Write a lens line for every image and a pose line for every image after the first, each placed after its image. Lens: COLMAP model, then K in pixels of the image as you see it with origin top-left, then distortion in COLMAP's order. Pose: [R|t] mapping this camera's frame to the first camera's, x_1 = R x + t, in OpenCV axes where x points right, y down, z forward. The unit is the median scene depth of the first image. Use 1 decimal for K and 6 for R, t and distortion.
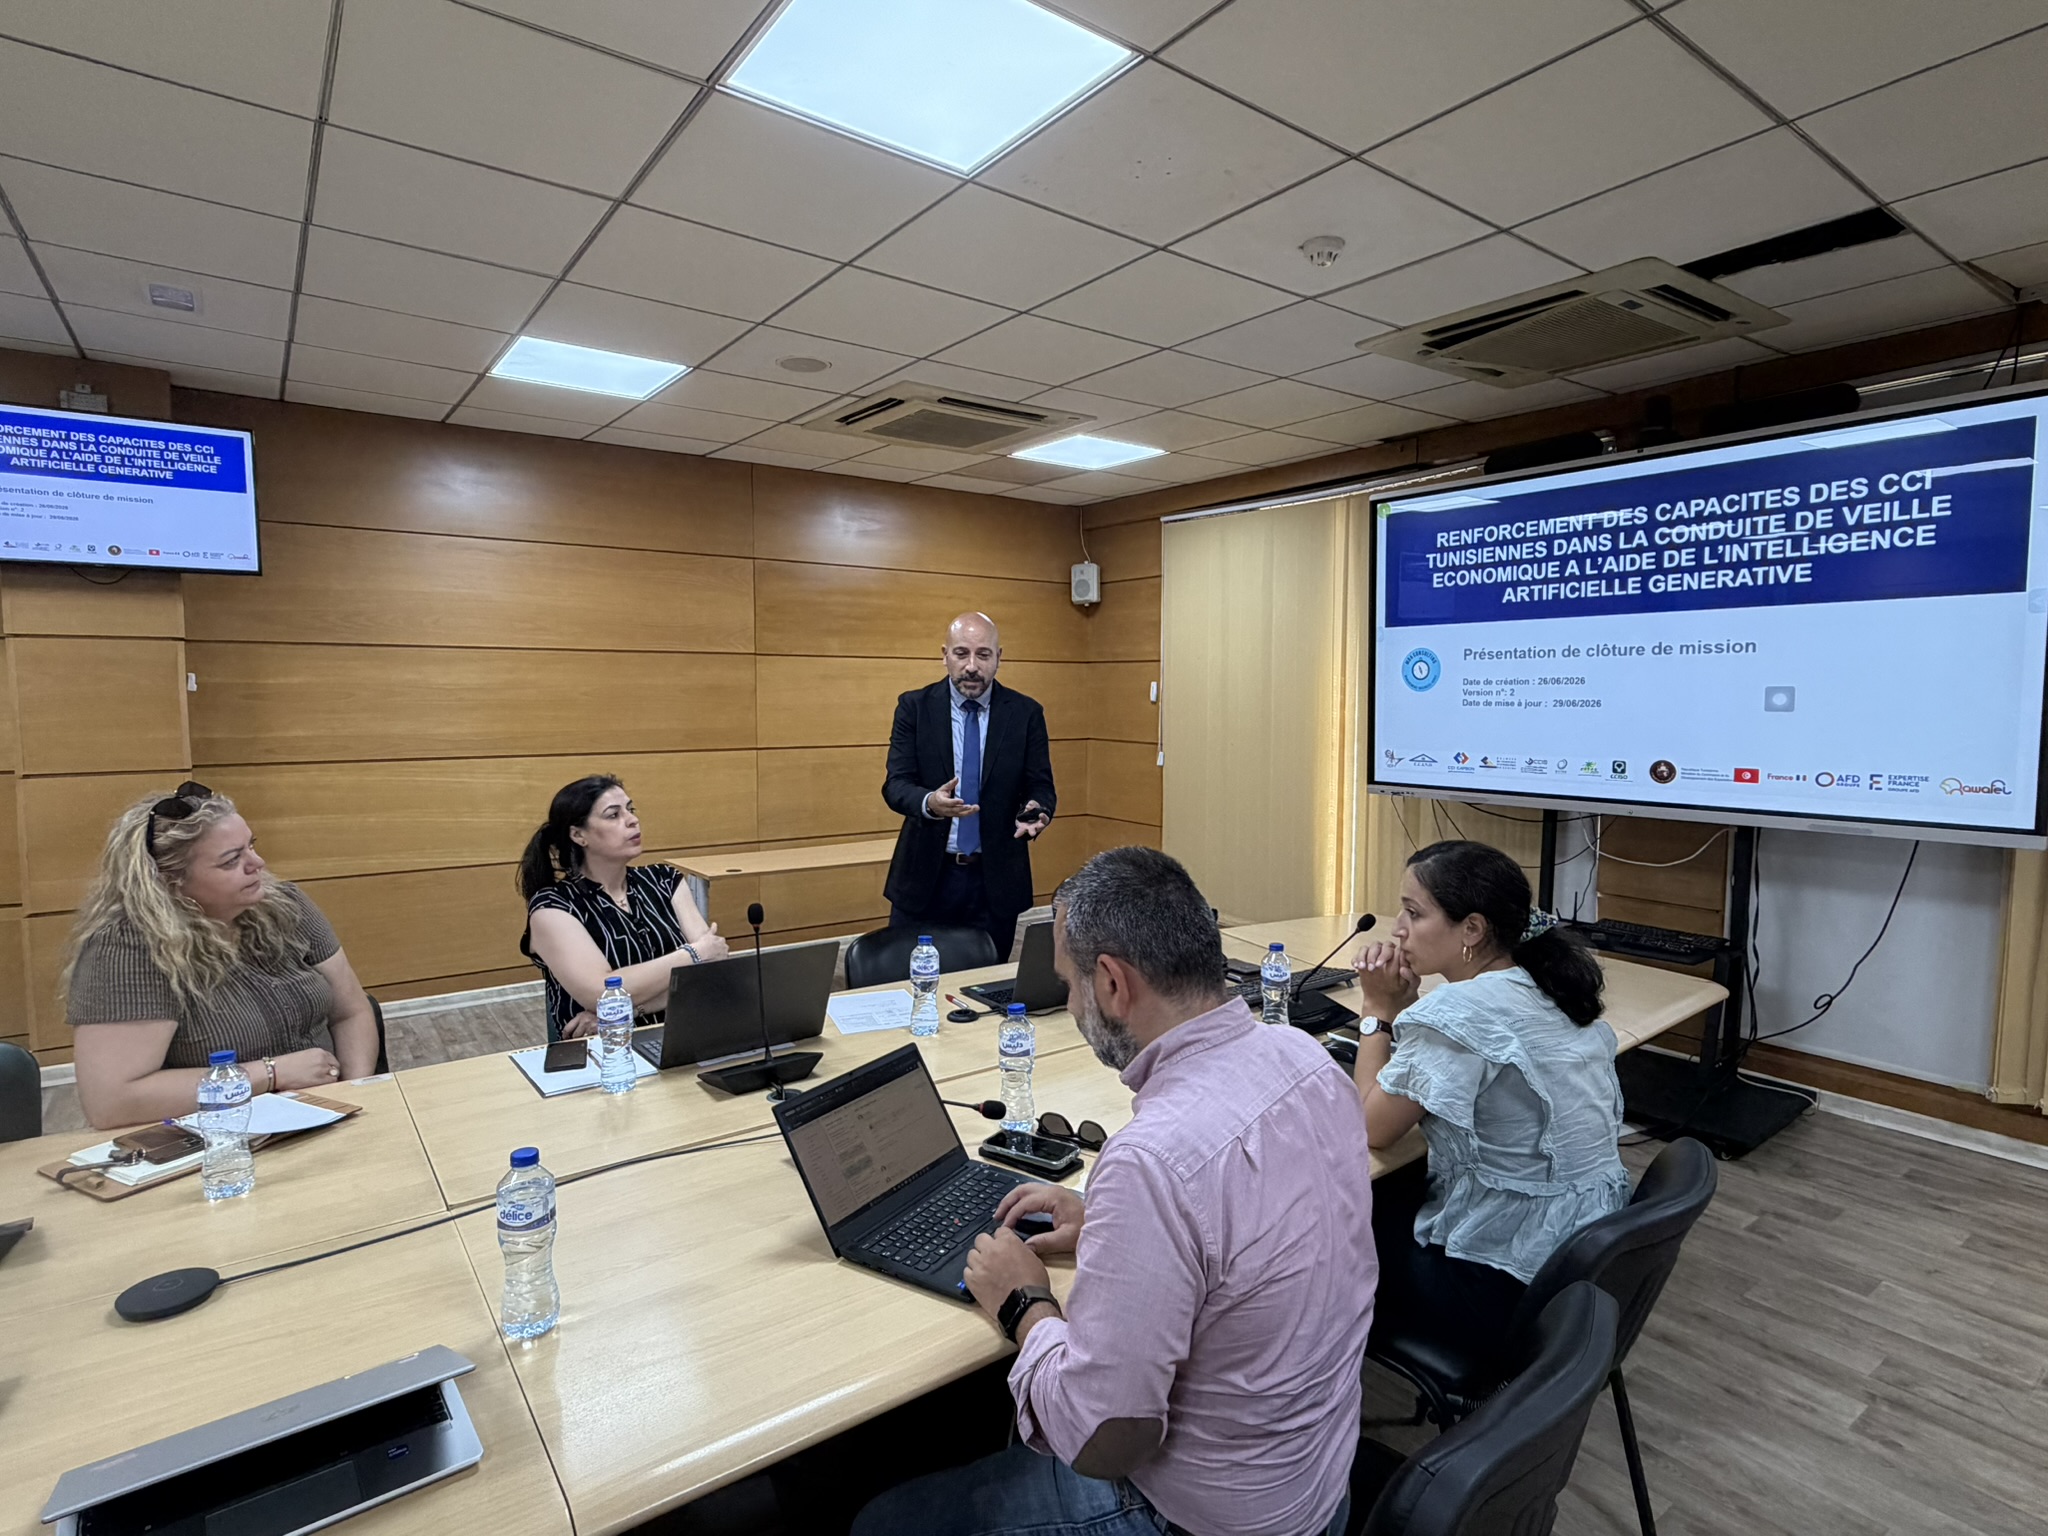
lens RADIAL K [[1043.2, 0, 1024.0], [0, 1043.2, 768.0], [0, 0, 1]] dist [-0.001843, -0.002170]
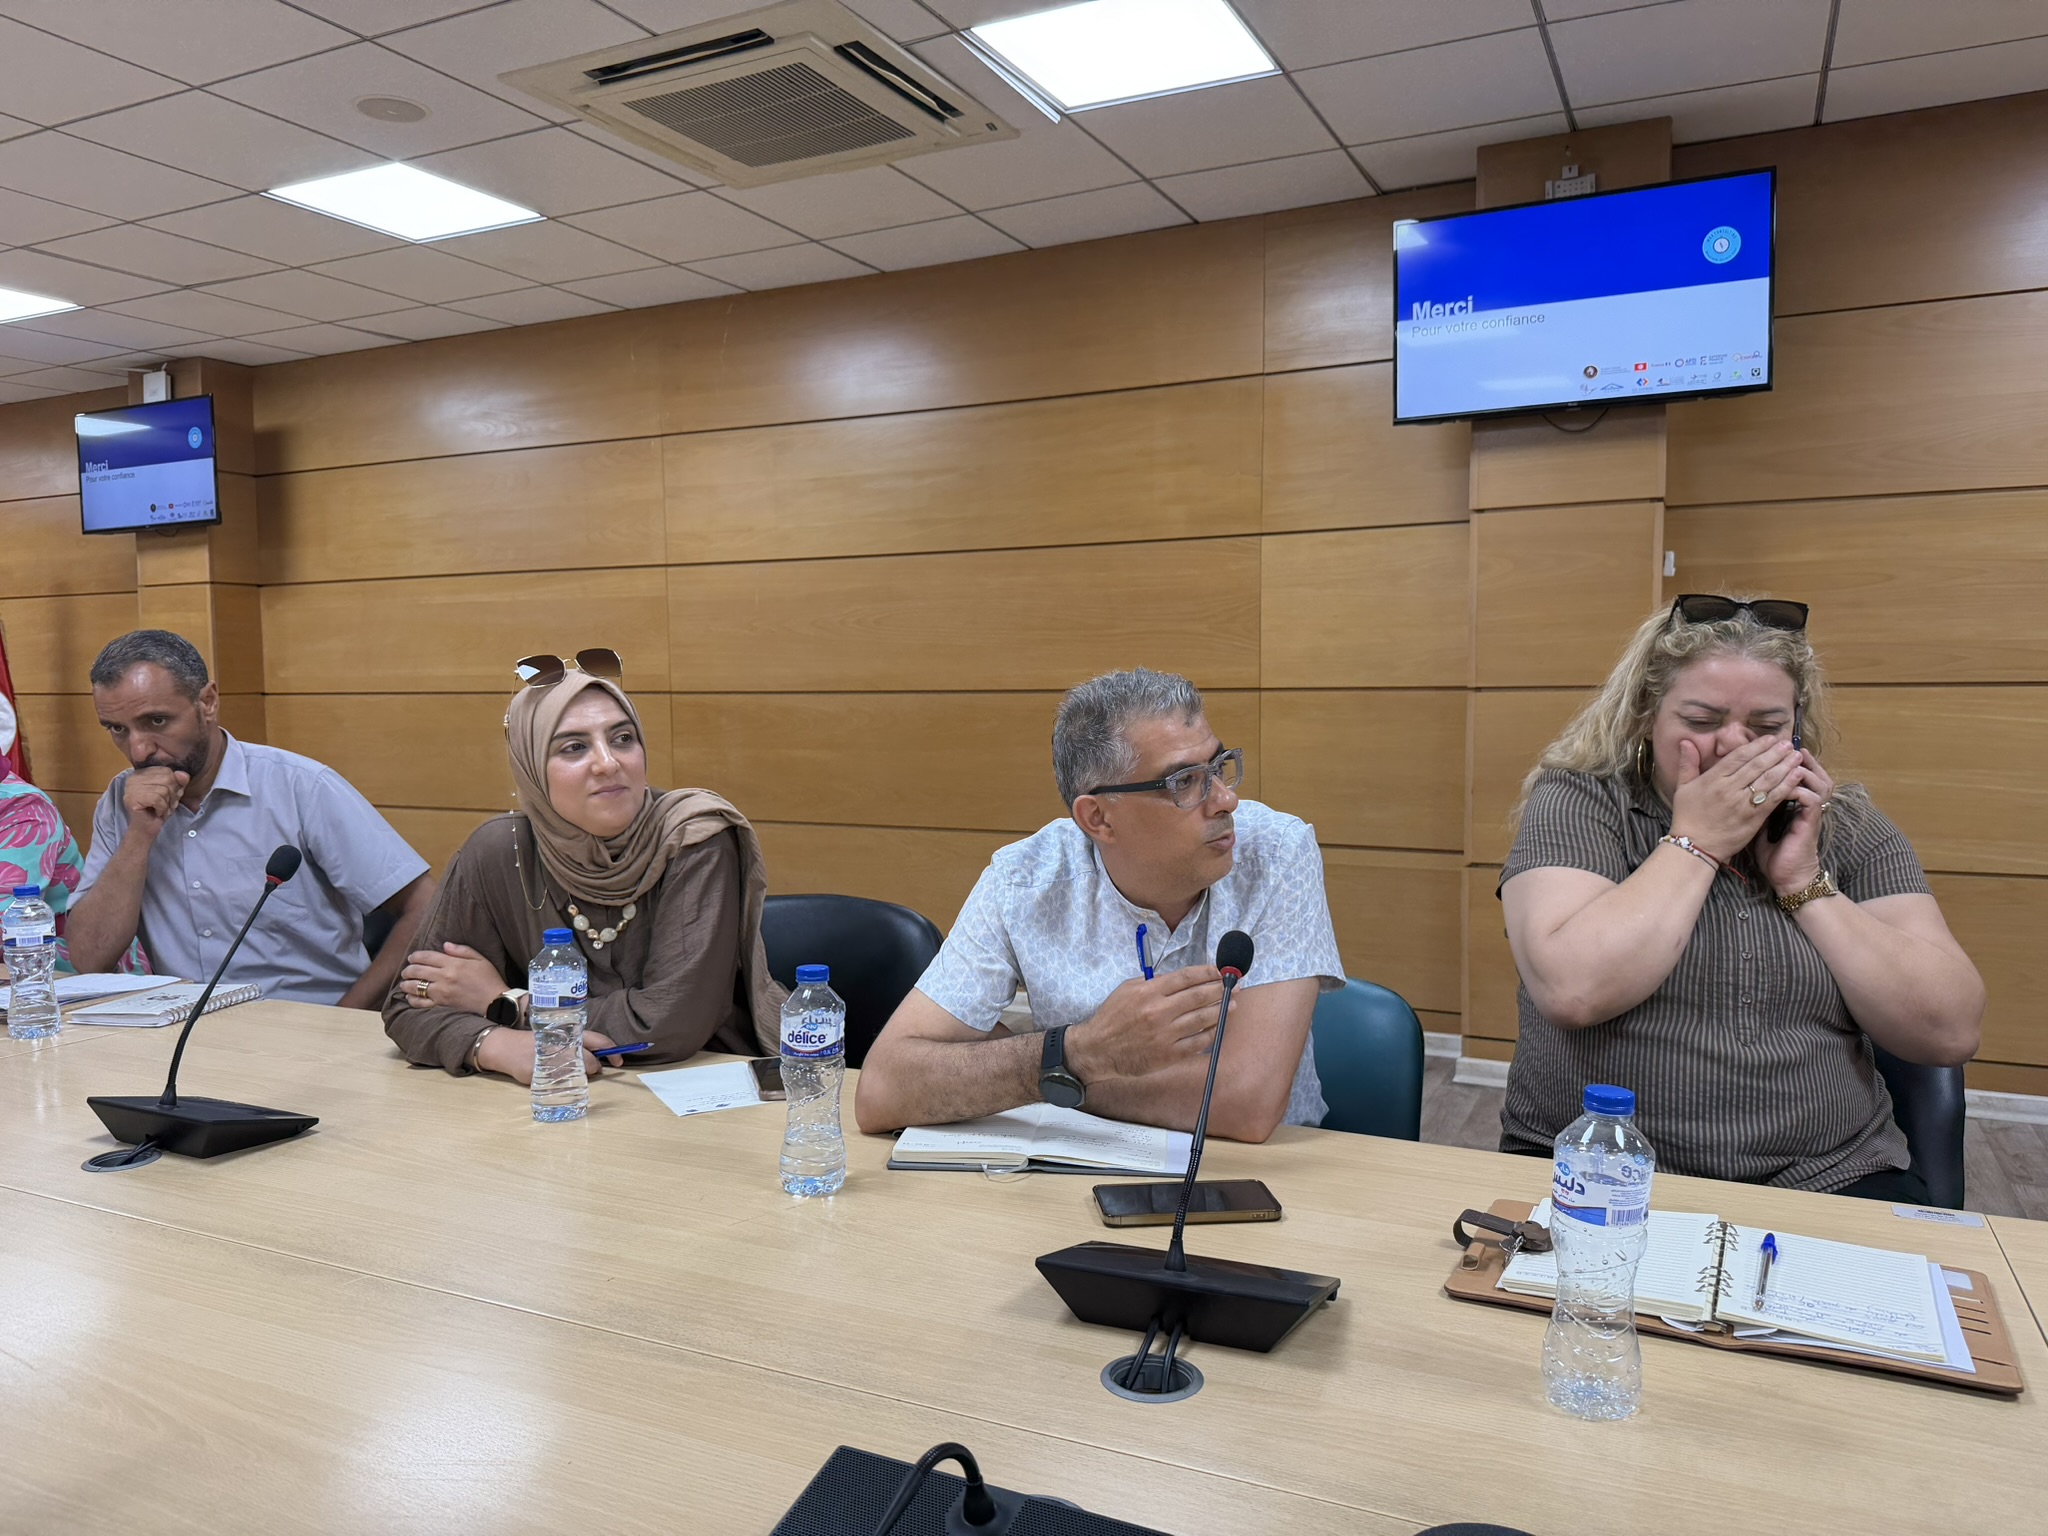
lens RADIAL K [[1442.6, 0, 1024.6], [0, 1442.6, 772.4], [0, 0, 1]] dist [0.060497, -0.089452]
pose [[0.466613, 0.050508, -0.883018, -0.115868], [-0.053296, 0.998160, 0.028931, 0.046938], [0.882855, 0.033561, 0.468446, 0.145404]]
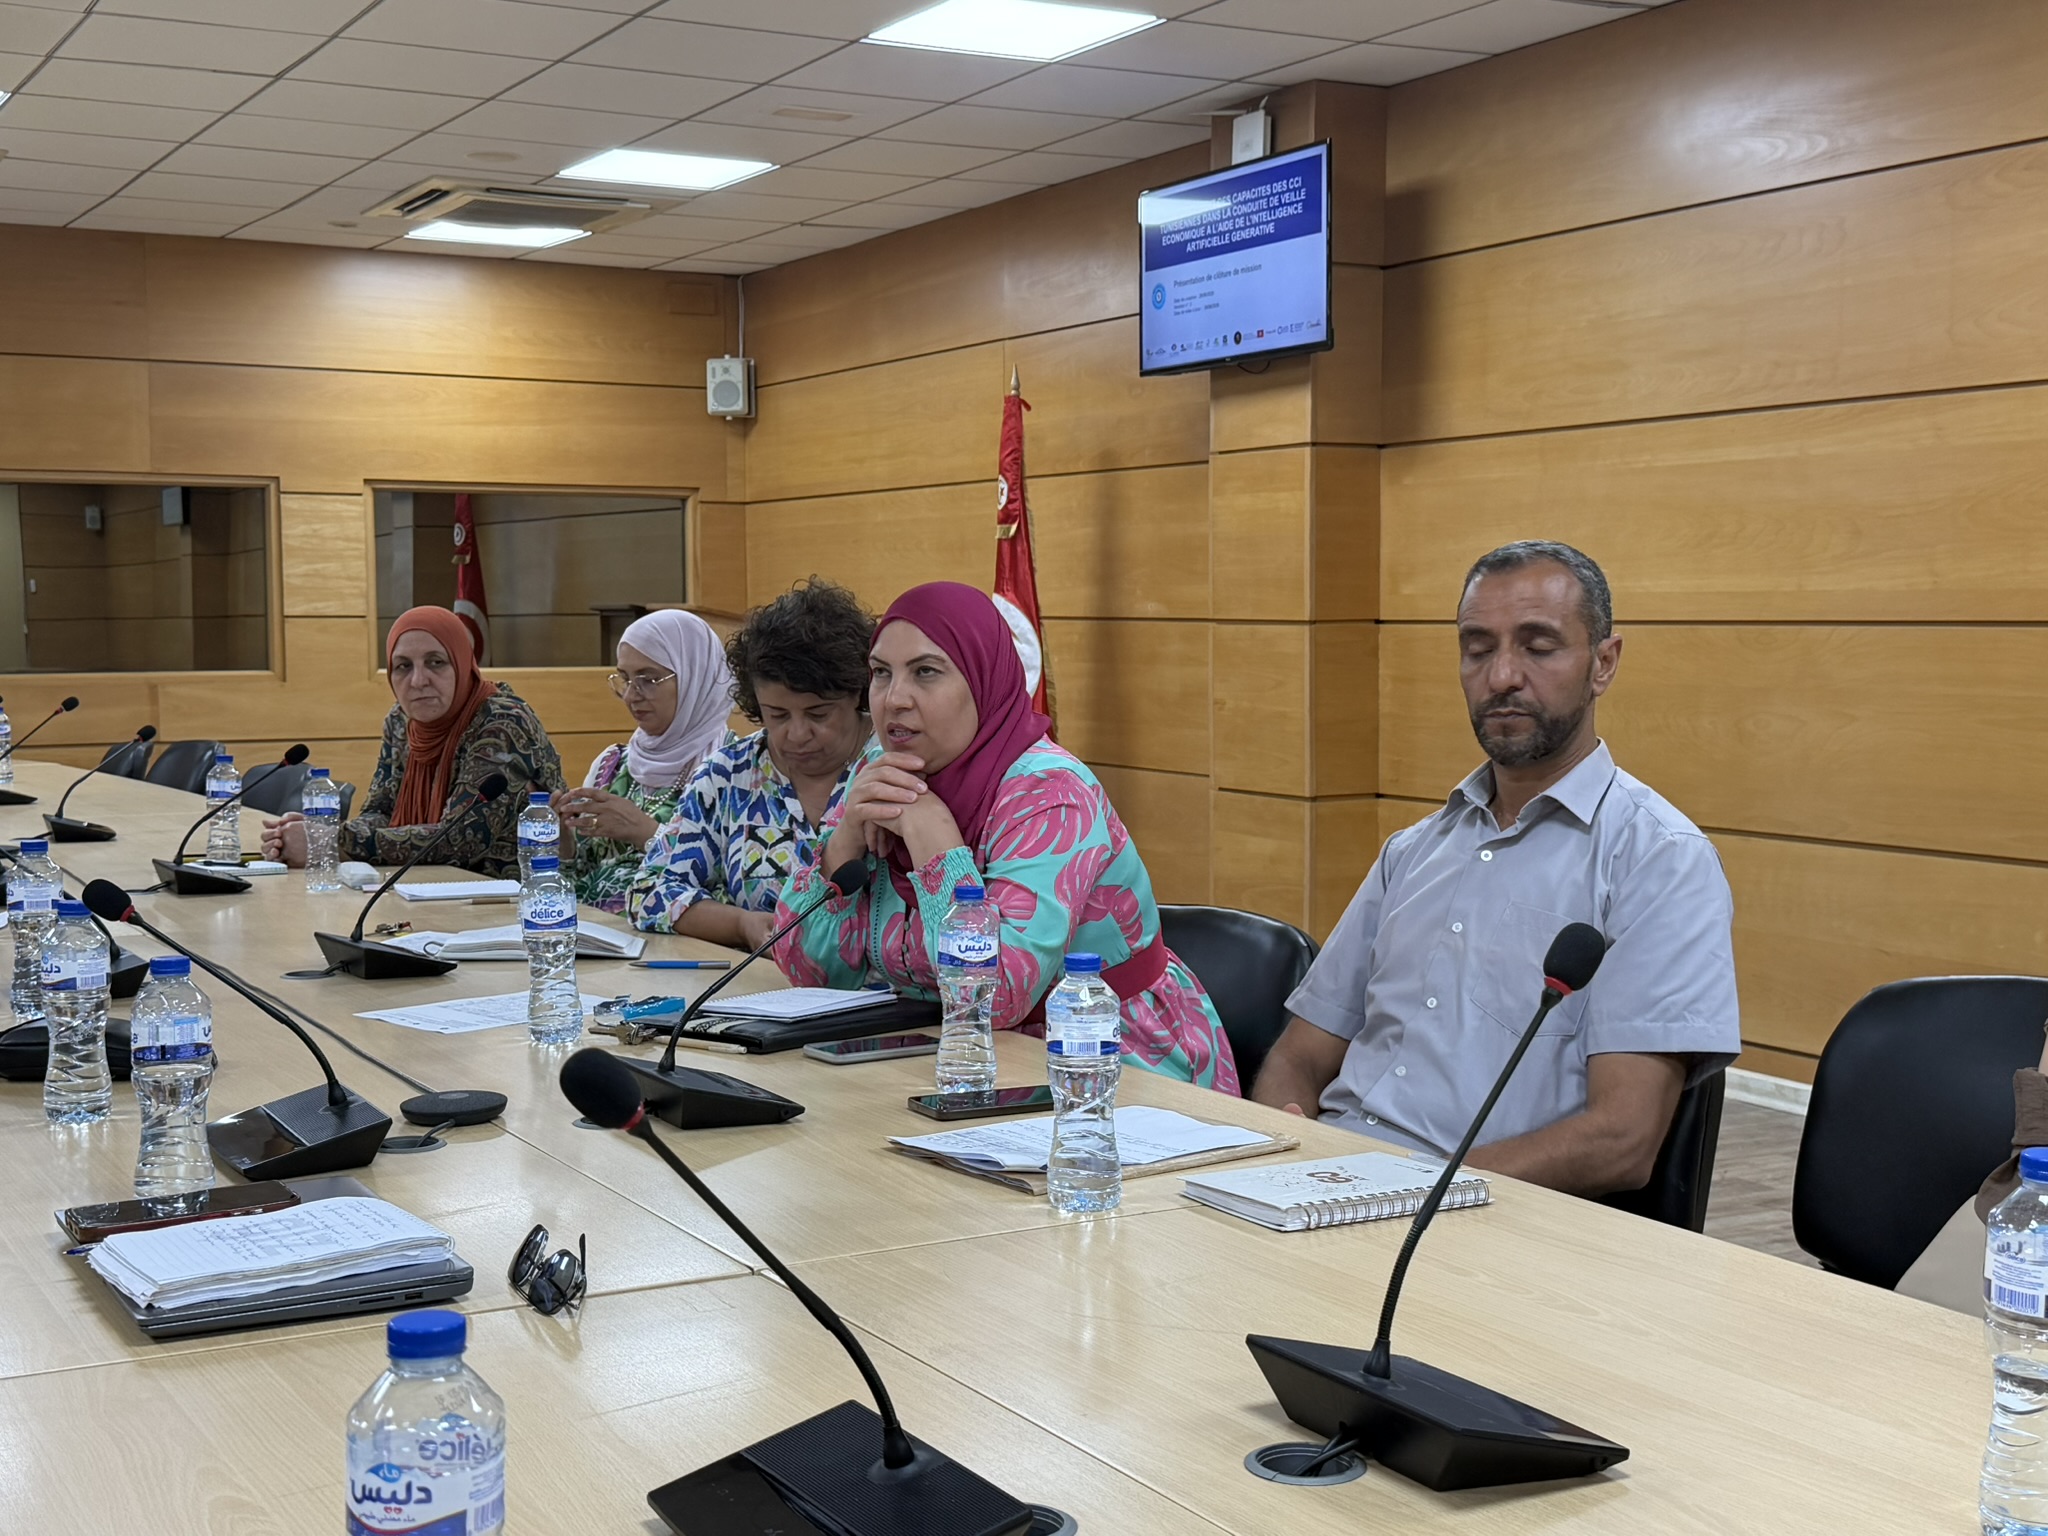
lens RADIAL K [[2524.4, 0, 1024.0], [0, 2524.4, 768.0], [0, 0, 1]] dist [0.198838, -0.407668]
pose [[-0.116397, 0.062640, -0.991225, -0.171043], [-0.066734, 0.995261, 0.070732, 0.045244], [0.990958, 0.074382, -0.111665, 0.117602]]
